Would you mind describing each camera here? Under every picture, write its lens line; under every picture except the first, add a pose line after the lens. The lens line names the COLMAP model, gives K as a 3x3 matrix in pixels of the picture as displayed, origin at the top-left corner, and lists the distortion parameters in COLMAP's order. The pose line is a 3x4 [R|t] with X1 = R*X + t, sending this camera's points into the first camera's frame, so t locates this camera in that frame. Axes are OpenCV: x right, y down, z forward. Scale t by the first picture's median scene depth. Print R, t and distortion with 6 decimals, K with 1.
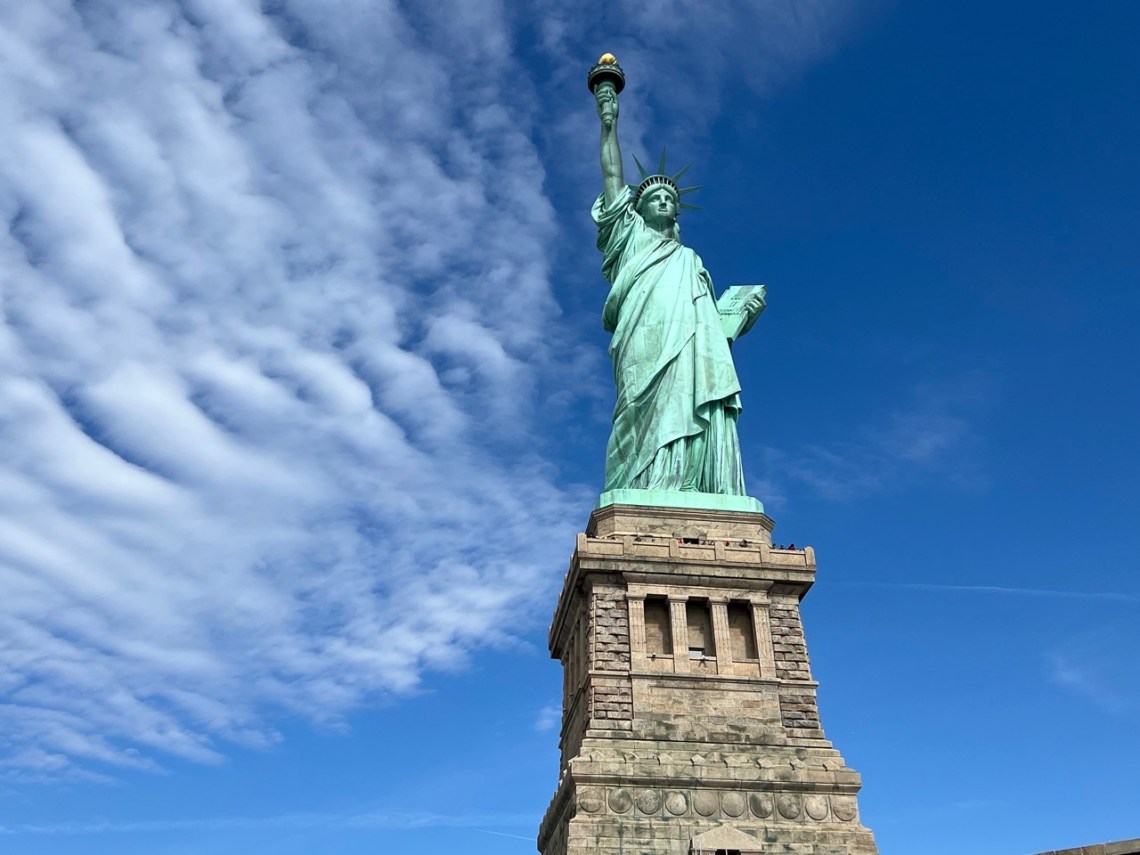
lens RADIAL K [[1170.4, 0, 571.0], [0, 1170.4, 455.2], [0, 0, 1]] dist [0.049291, -0.021543]
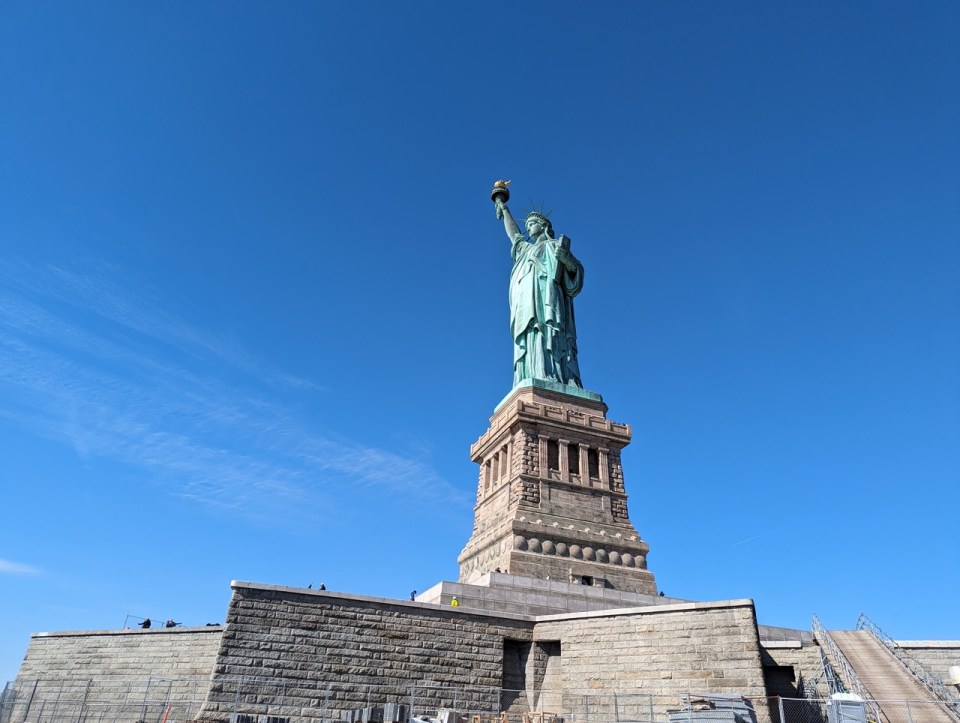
lens RADIAL K [[664.9, 0, 480.0], [0, 664.9, 361.5], [0, 0, 1]] dist [0.033108, -0.004243]
pose [[0.235223, -0.473549, -0.848777, 1.179055], [0.479466, 0.816162, -0.322477, 0.359724], [0.845448, -0.331105, 0.419030, 0.571355]]
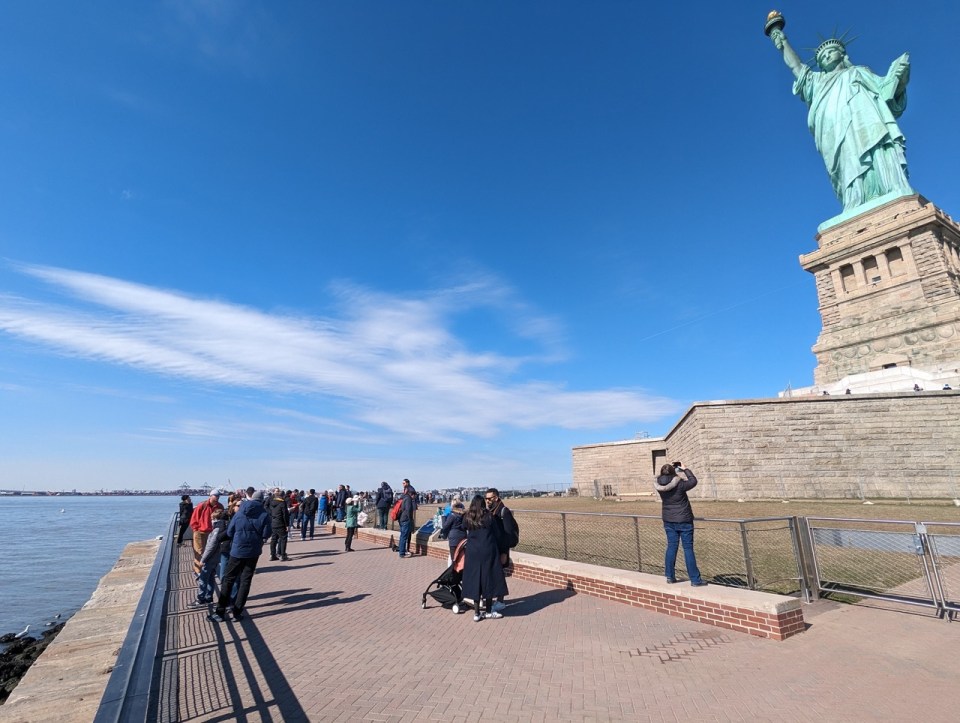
lens RADIAL K [[454.3, 0, 480.0], [0, 454.3, 361.5], [0, 0, 1]] dist [0.008886, -0.000299]
pose [[0.365418, -0.252518, -0.895938, 0.586757], [0.493953, 0.868410, -0.043295, -0.031521], [0.788974, -0.426730, 0.442064, -0.048286]]
